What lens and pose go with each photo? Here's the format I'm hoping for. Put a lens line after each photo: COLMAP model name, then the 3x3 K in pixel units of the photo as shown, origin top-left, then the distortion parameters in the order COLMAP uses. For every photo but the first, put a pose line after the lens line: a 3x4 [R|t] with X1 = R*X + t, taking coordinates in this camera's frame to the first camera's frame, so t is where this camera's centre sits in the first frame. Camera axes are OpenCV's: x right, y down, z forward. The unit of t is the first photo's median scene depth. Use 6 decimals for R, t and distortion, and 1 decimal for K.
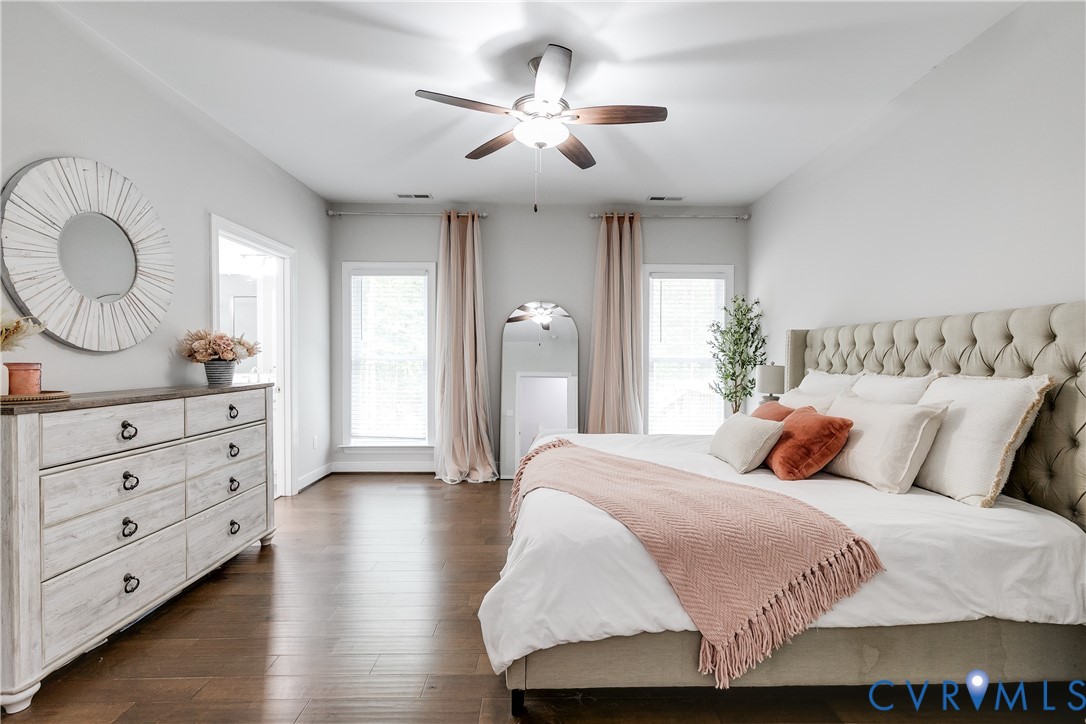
lens RADIAL K [[487.7, 0, 544.8], [0, 487.7, 362.9], [0, 0, 1]] dist [0.009361, -0.001834]
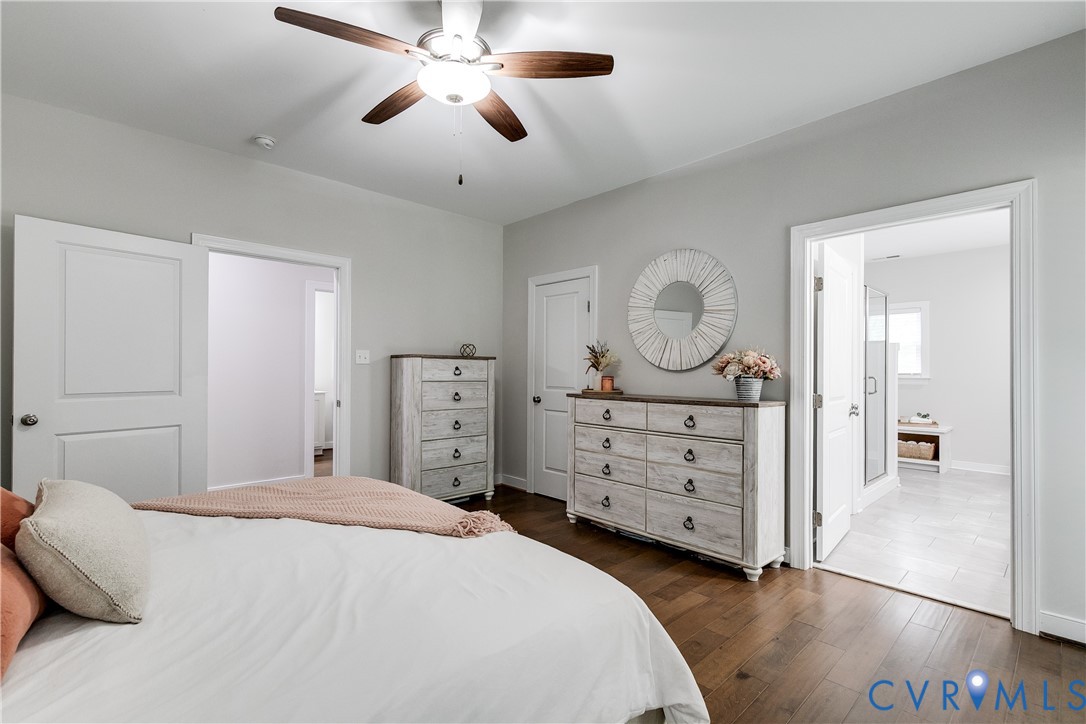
lens RADIAL K [[487.7, 0, 539.6], [0, 487.7, 363.9], [0, 0, 1]] dist [0.009361, -0.001834]
pose [[-0.735164, -0.018147, -0.677646, 0.427577], [-0.015260, 0.999831, -0.010220, -0.019854], [0.677718, 0.002827, -0.735317, 1.719206]]
